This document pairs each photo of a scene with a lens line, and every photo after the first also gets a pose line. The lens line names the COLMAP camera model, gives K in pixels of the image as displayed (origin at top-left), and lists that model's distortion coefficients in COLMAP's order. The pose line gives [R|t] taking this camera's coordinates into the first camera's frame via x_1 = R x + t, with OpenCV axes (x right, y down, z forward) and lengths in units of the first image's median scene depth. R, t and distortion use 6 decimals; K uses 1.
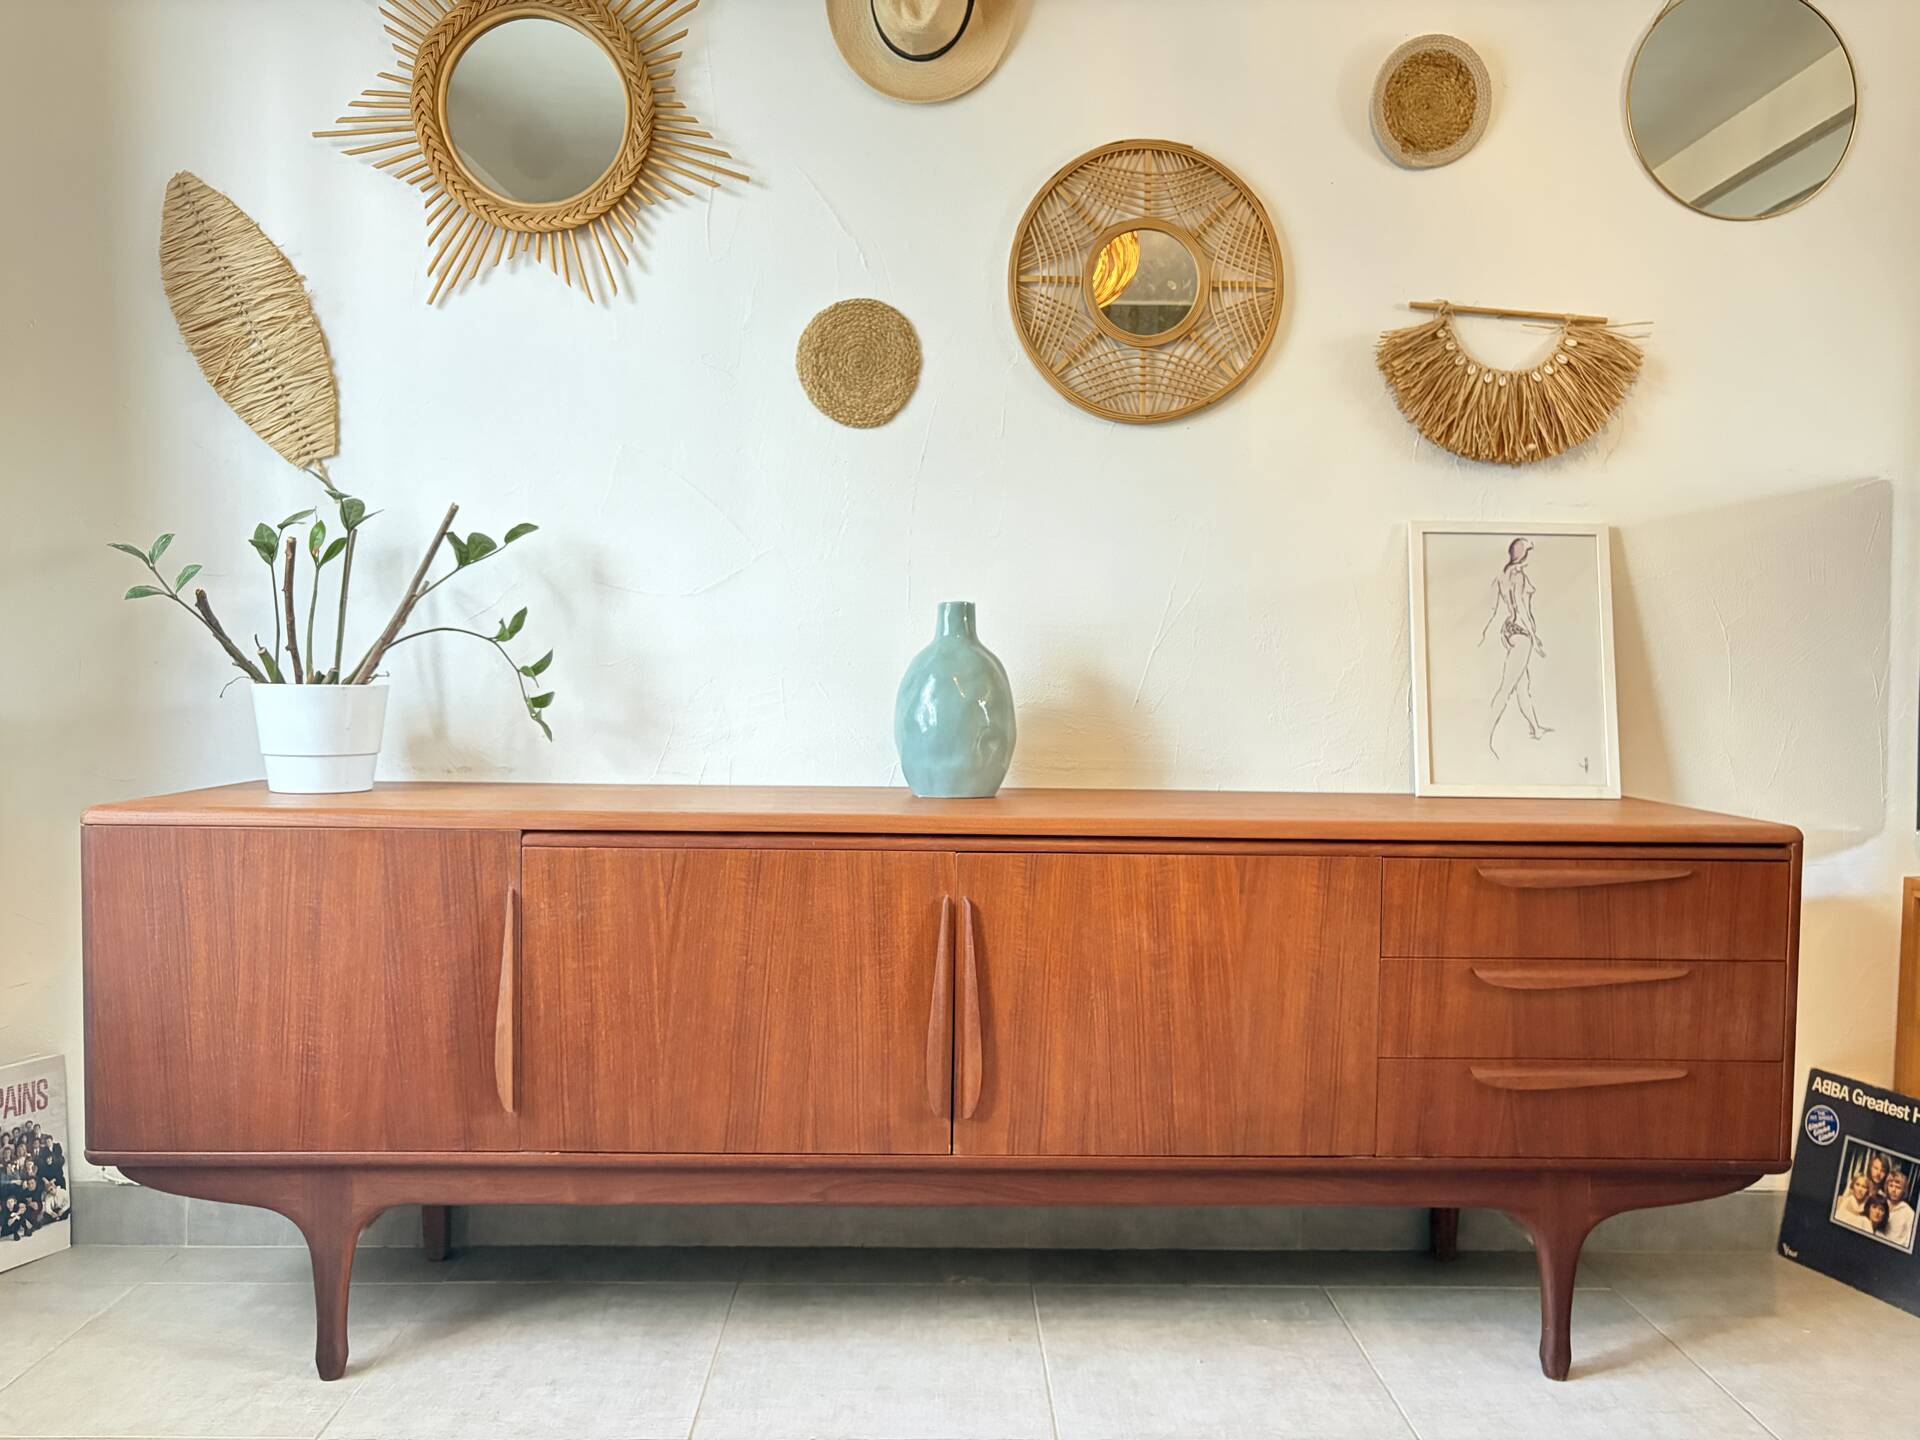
lens RADIAL K [[1452.5, 0, 964.2], [0, 1452.5, 733.9], [0, 0, 1]] dist [0.051221, -0.056282]
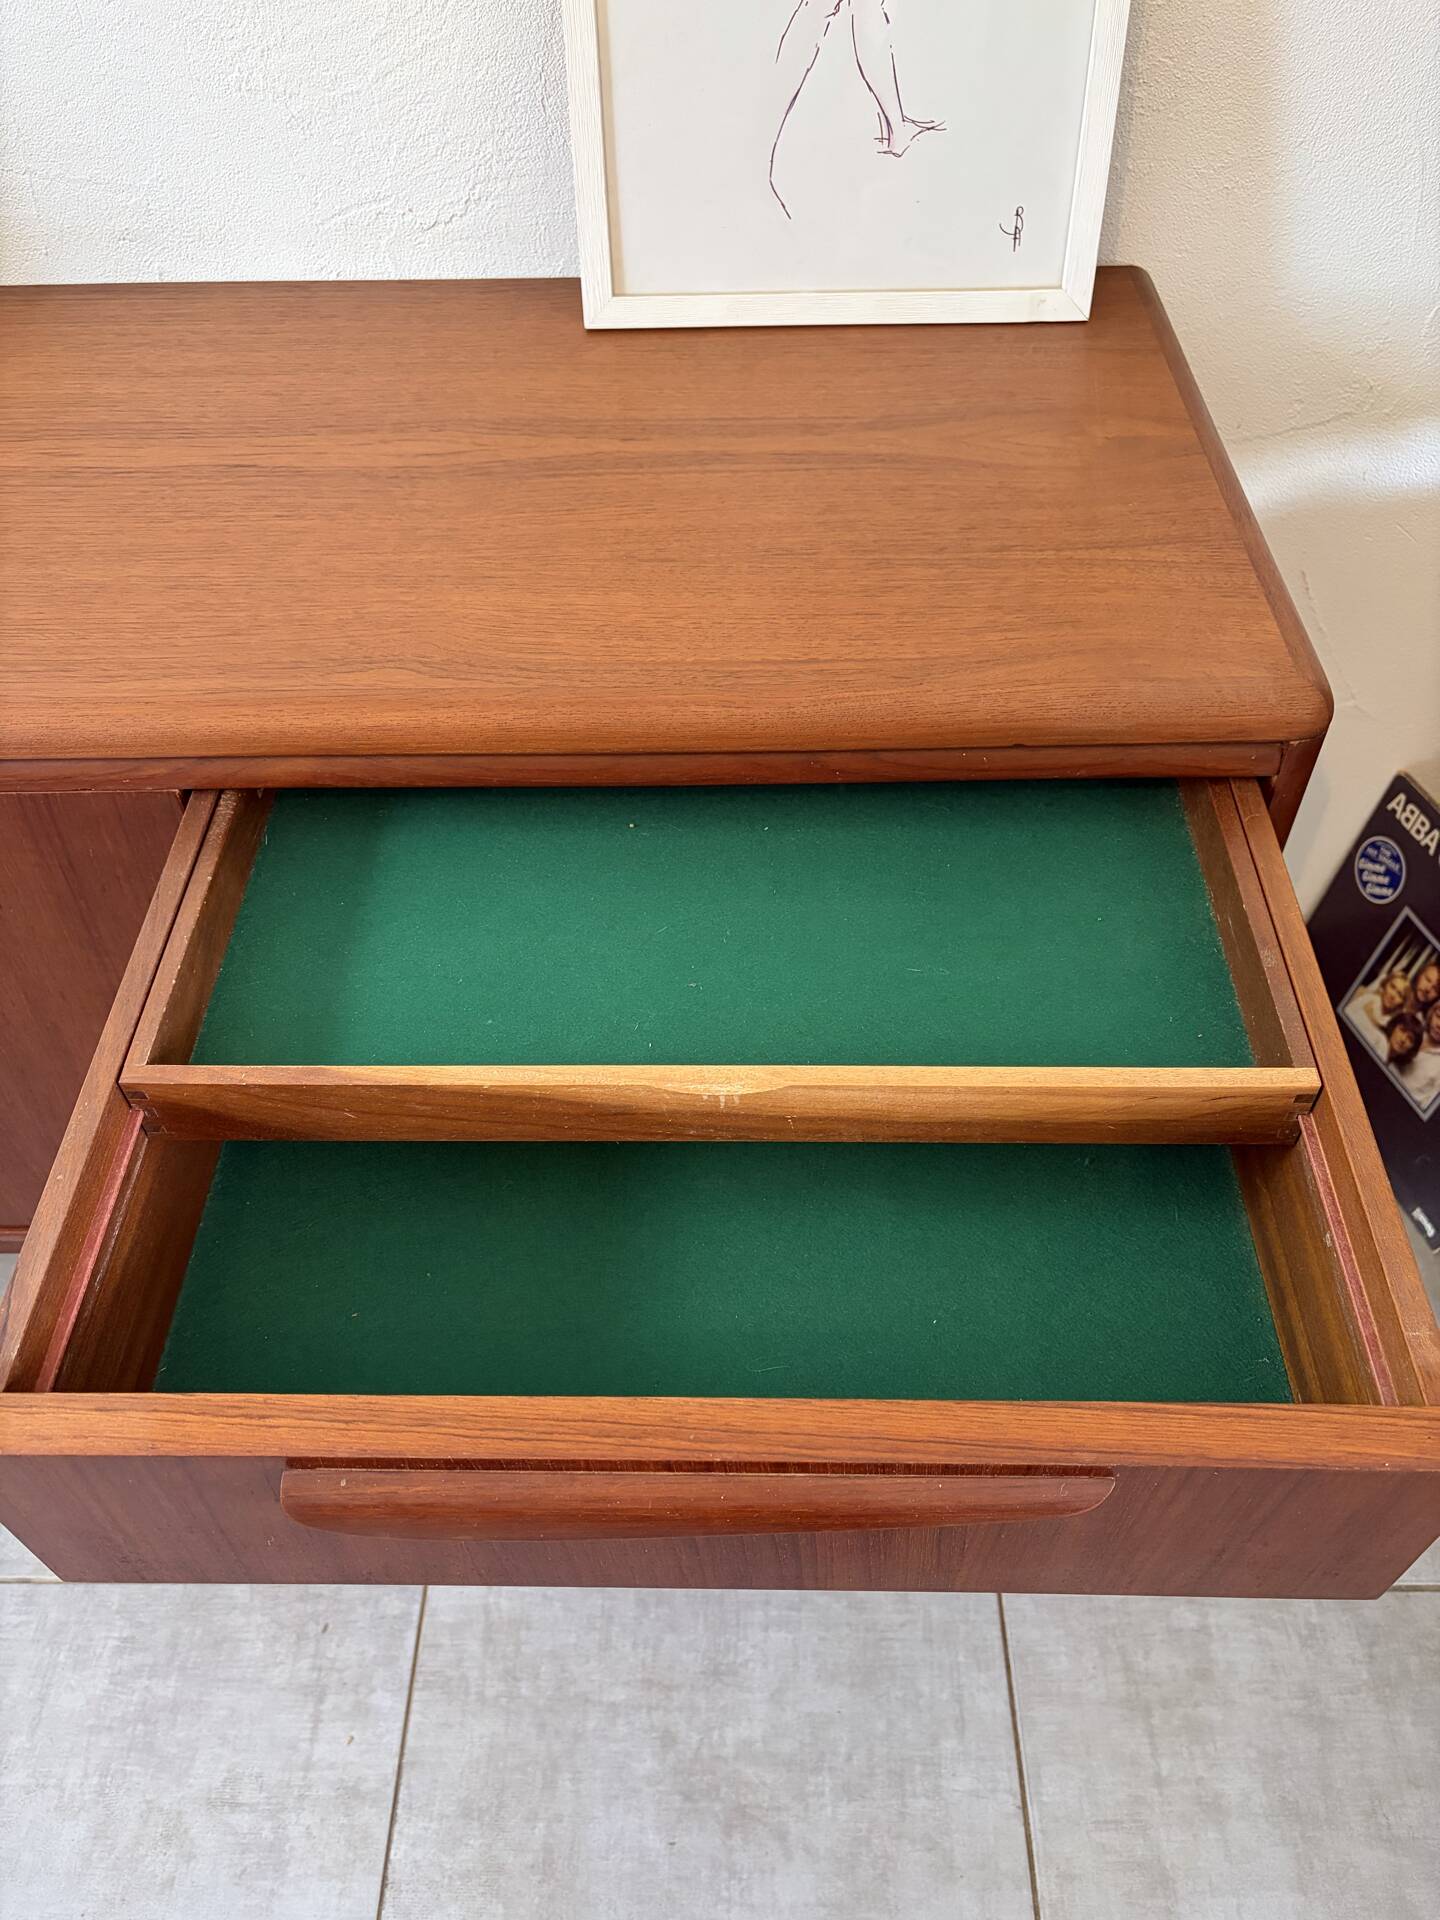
lens RADIAL K [[1452.5, 0, 709.3], [0, 1452.5, 974.8], [0, 0, 1]] dist [0.051221, -0.056282]
pose [[0.998688, 0.002059, -0.051162, 0.435058], [0.035036, 0.701172, 0.712131, -0.143730], [0.037339, -0.712989, 0.700180, 0.694445]]
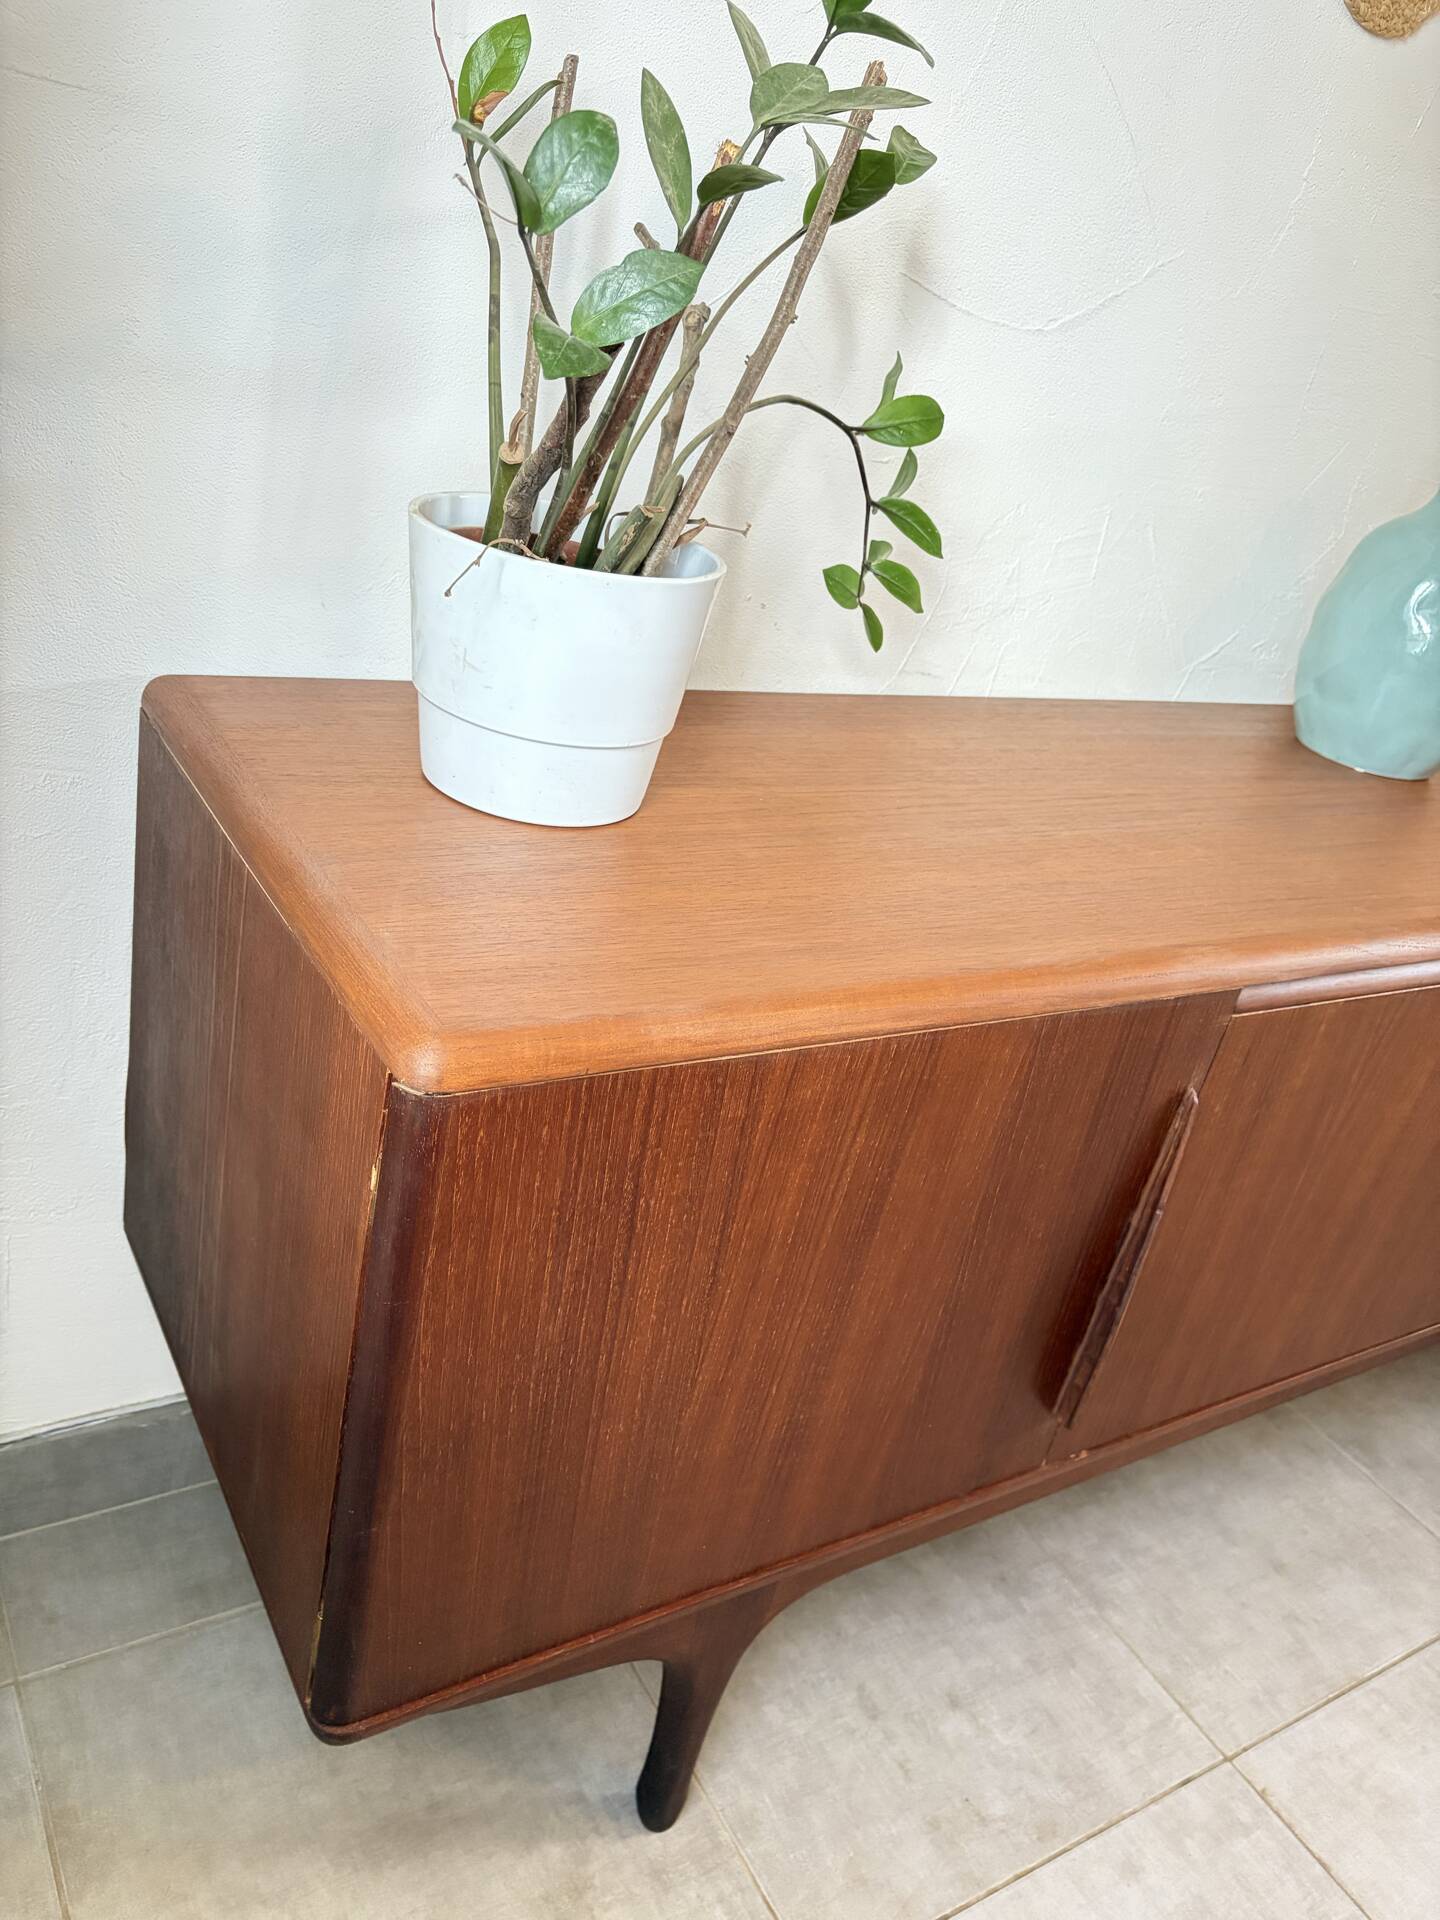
lens RADIAL K [[1452.5, 0, 705.6], [0, 1452.5, 964.7], [0, 0, 1]] dist [0.051221, -0.056282]
pose [[0.851669, -0.079362, 0.518036, -0.686362], [-0.169226, 0.893875, 0.415152, -0.109680], [-0.496007, -0.441237, 0.747855, 0.701134]]
